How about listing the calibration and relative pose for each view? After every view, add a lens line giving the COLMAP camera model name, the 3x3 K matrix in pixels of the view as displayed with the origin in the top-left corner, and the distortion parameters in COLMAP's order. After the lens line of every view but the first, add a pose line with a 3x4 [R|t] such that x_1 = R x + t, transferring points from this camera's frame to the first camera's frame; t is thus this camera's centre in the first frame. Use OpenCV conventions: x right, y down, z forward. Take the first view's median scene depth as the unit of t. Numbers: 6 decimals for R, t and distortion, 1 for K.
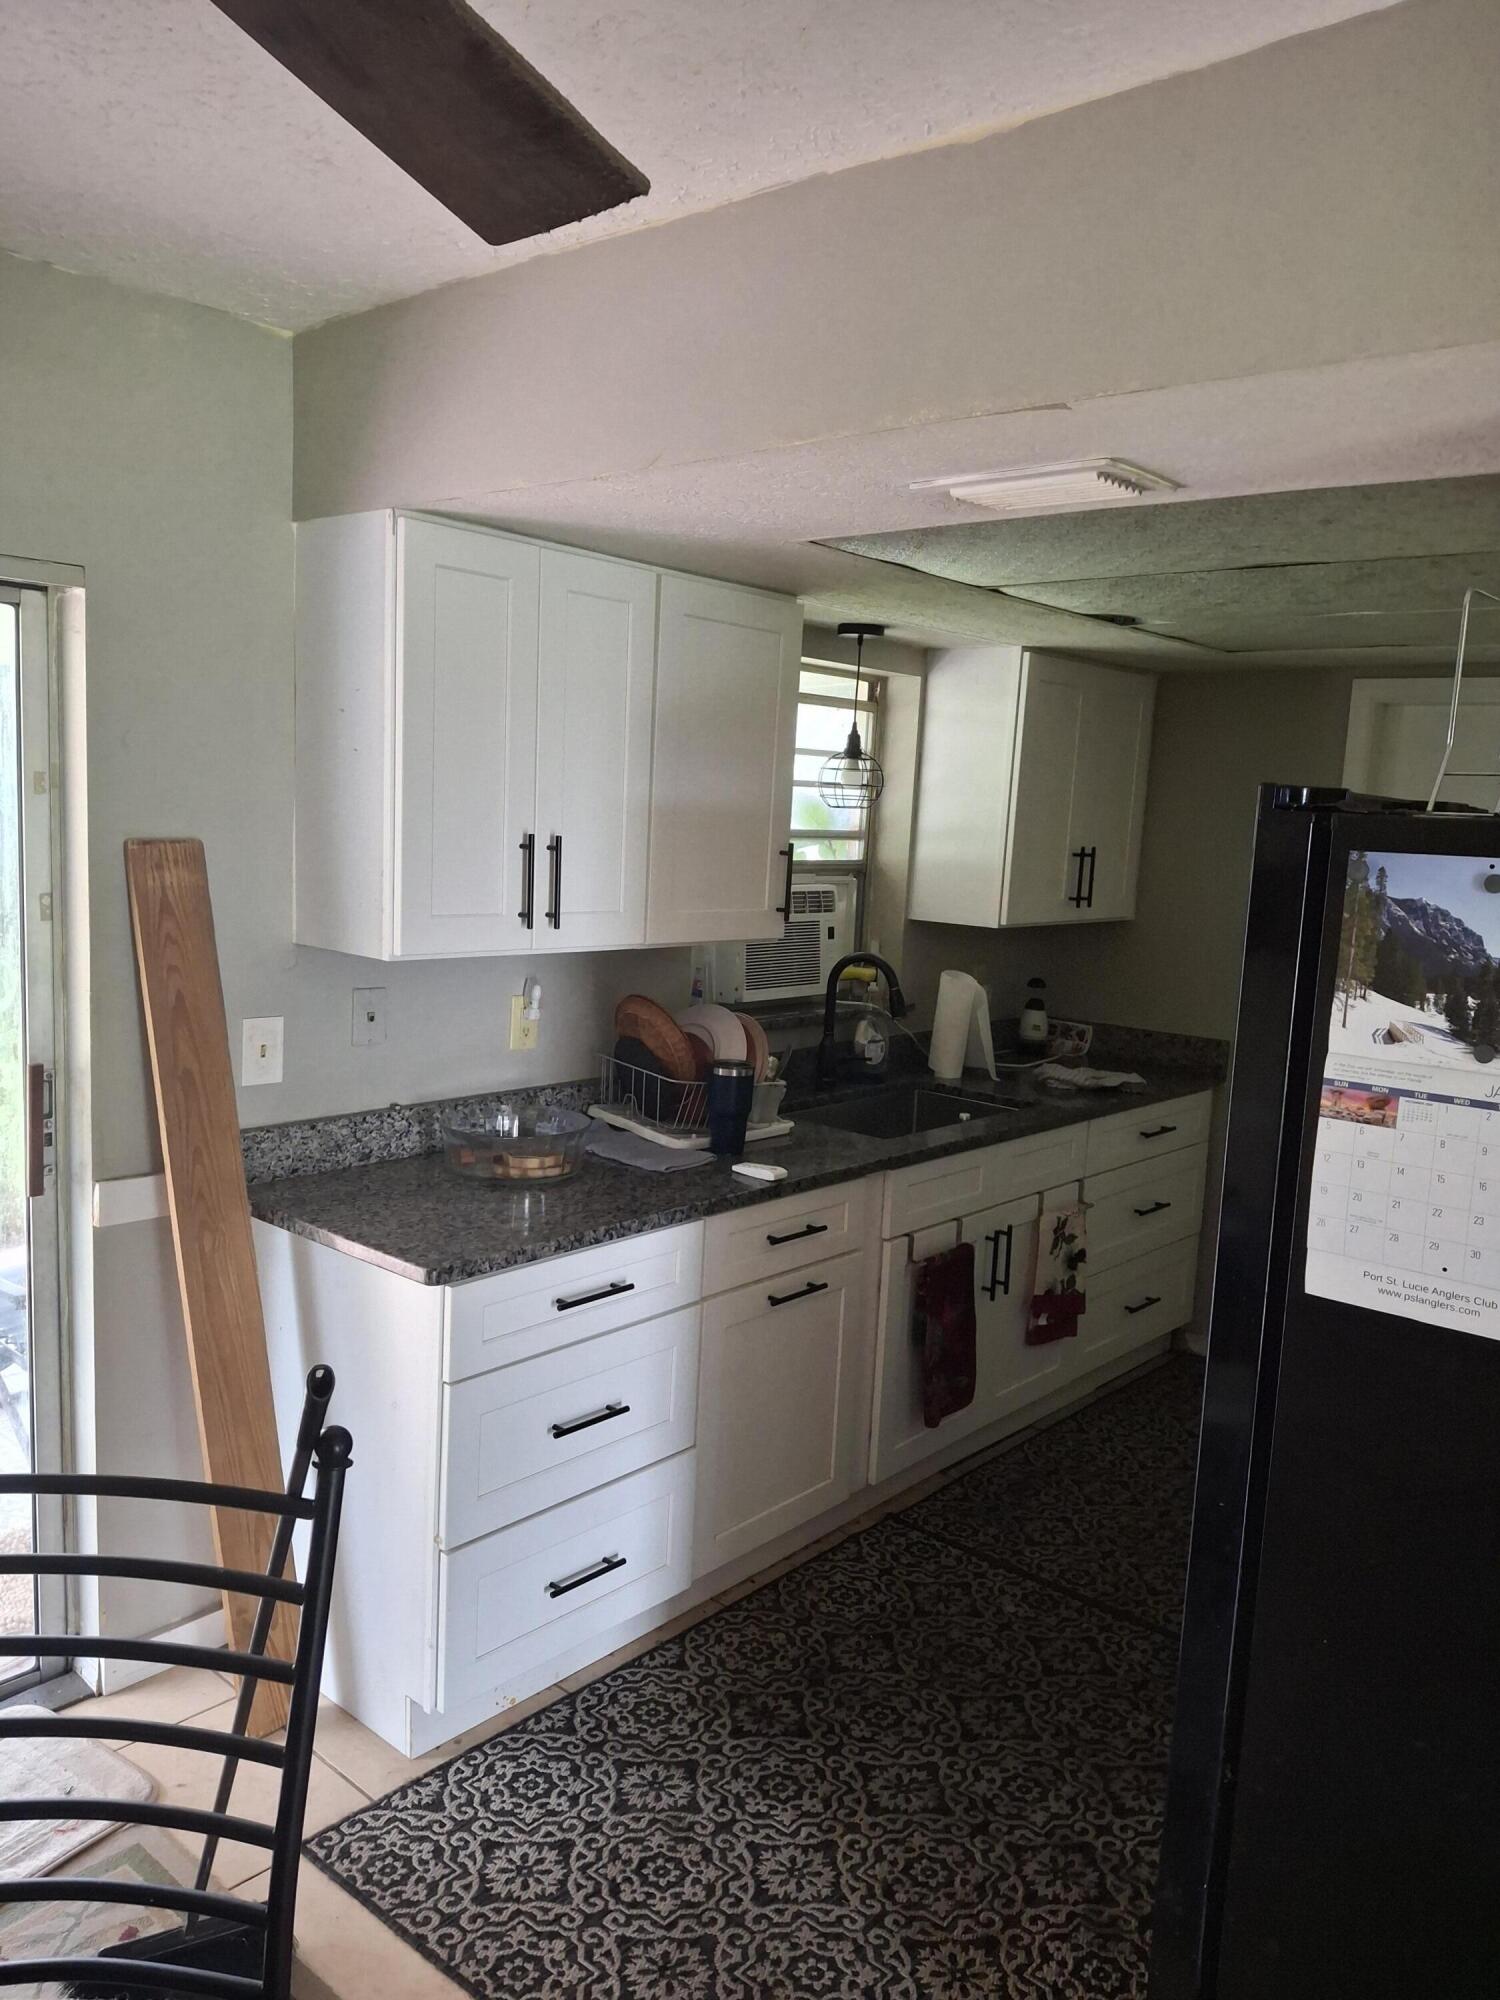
lens RADIAL K [[1464.2, 0, 750.0], [0, 1464.2, 1000.0], [0, 0, 1]] dist [0.023543, -0.000501]
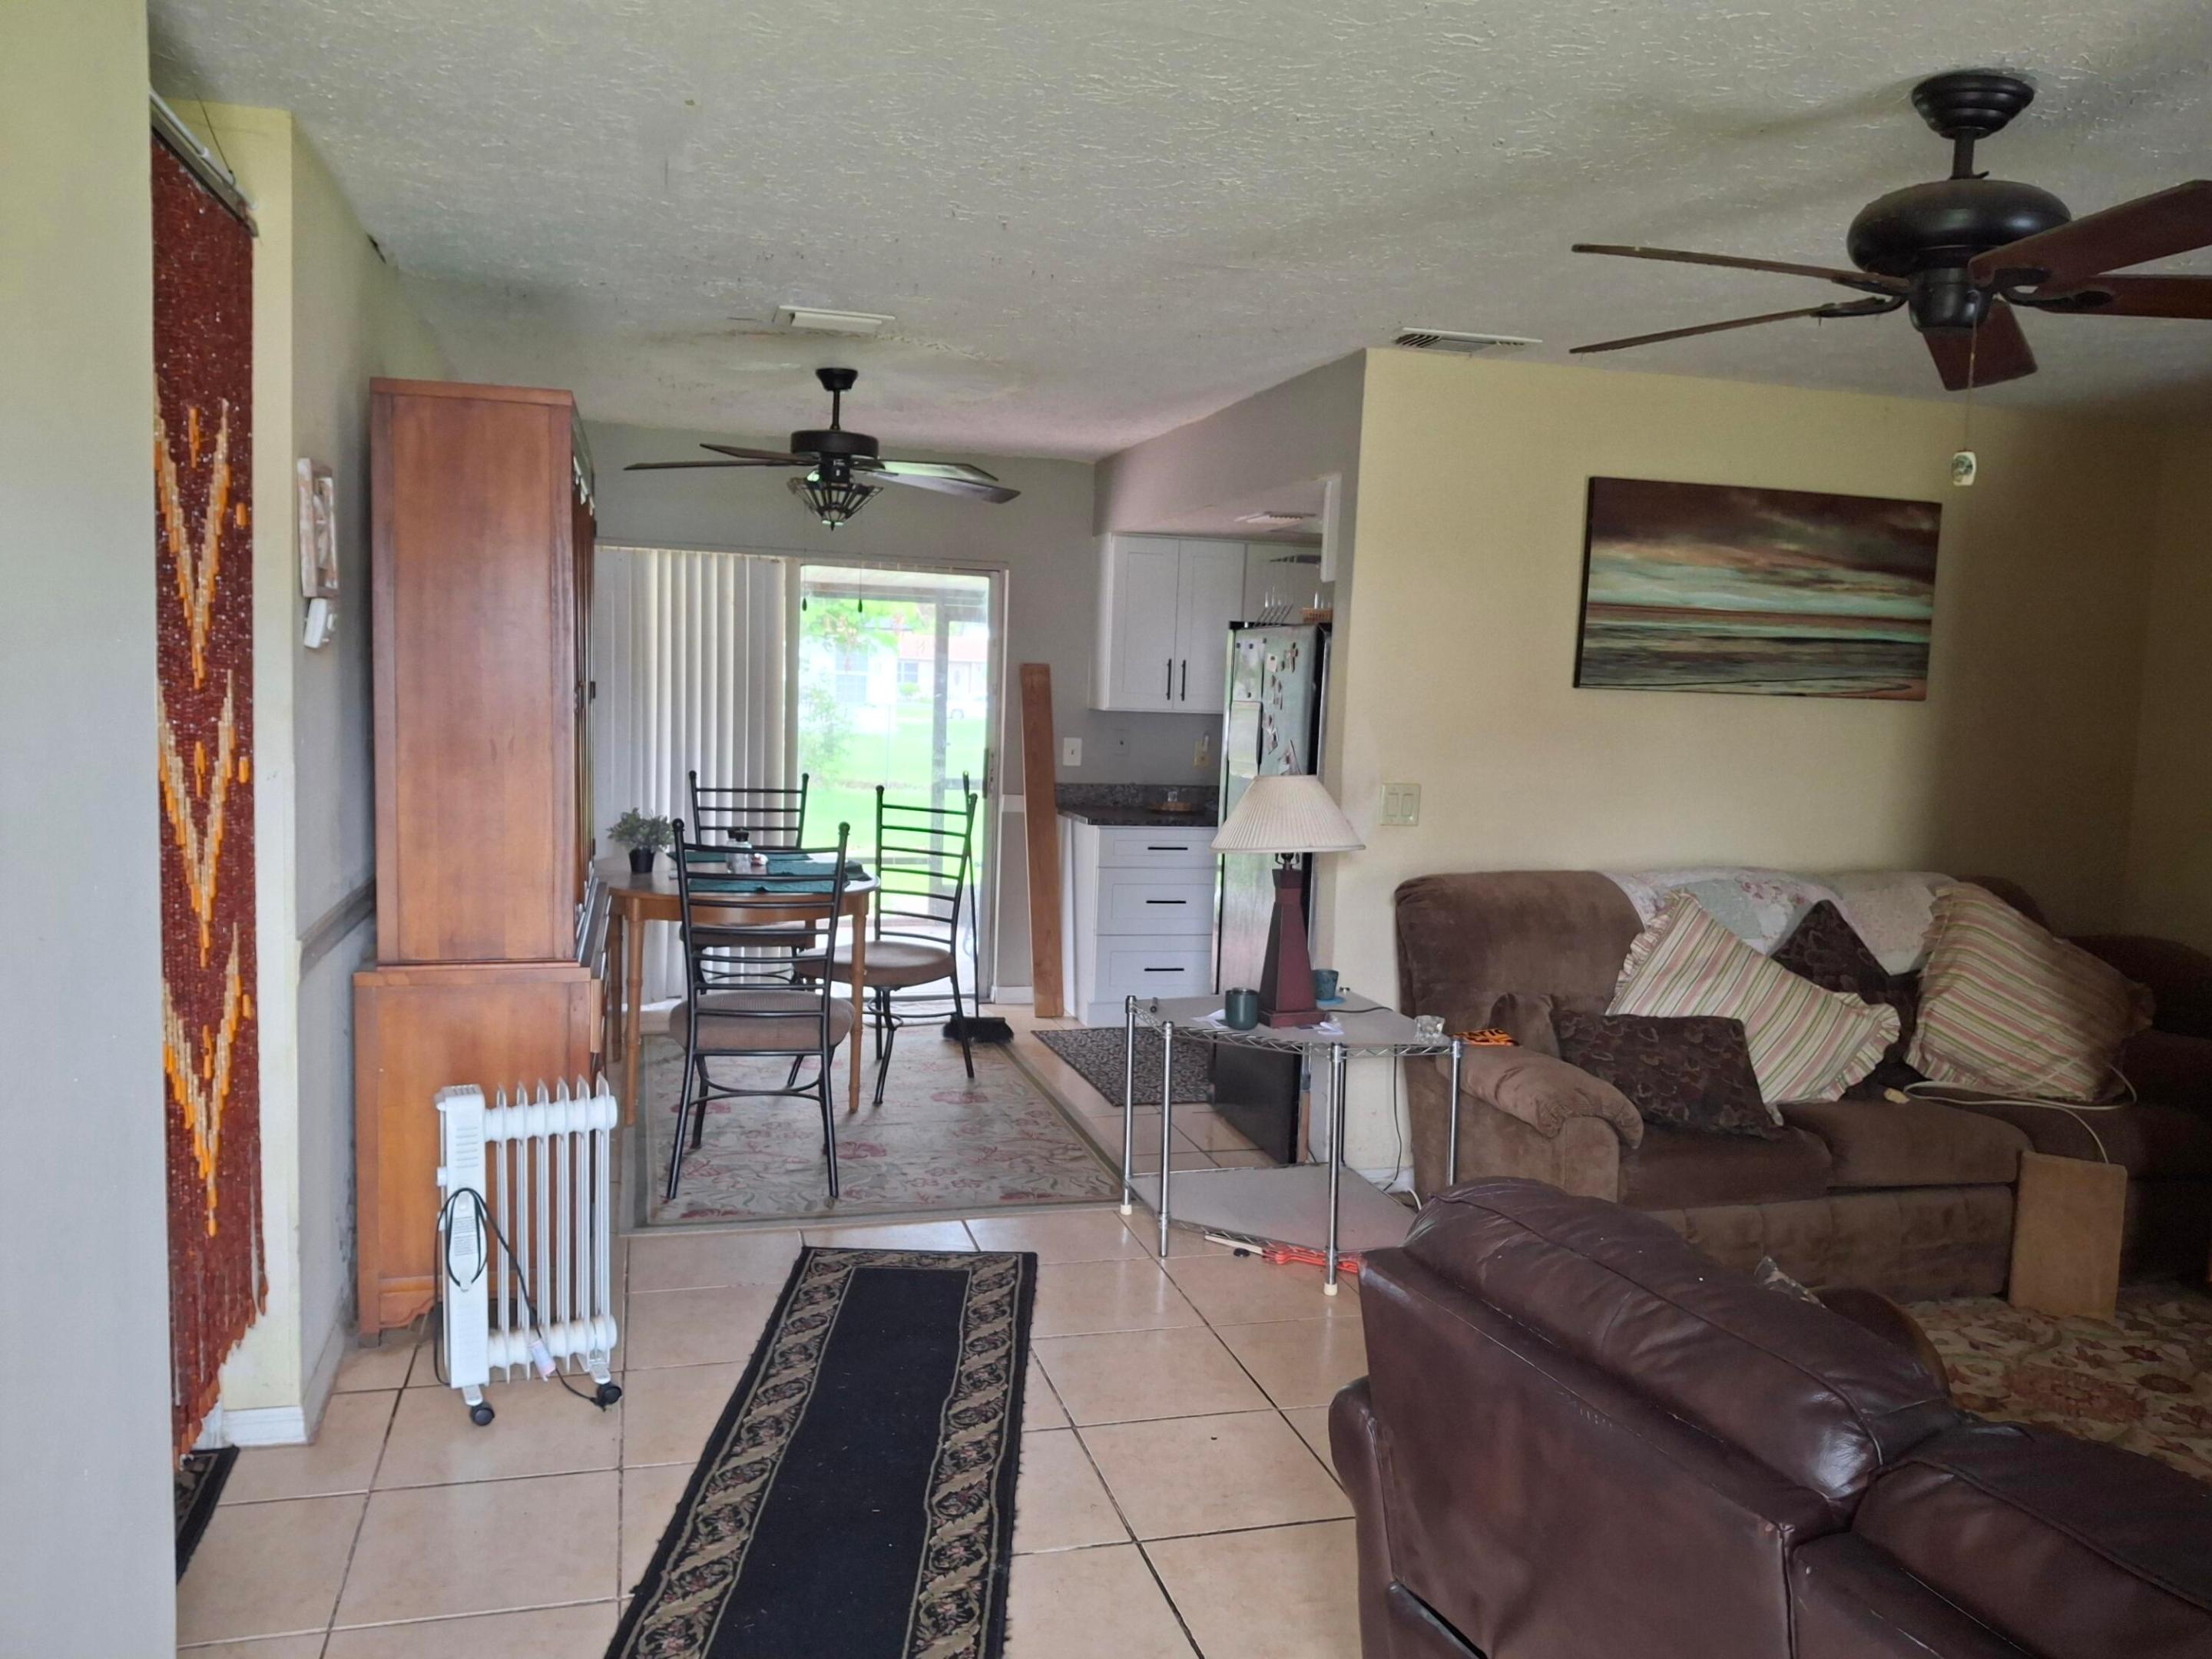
lens RADIAL K [[1618.1, 0, 1106.0], [0, 1618.1, 829.5], [0, 0, 1]] dist [-0.219544, 0.116868]
pose [[0.838524, 0.033806, -0.543816, 1.241047], [-0.067762, 0.996795, -0.042520, 0.289560], [0.540635, 0.072504, 0.838127, -1.267405]]
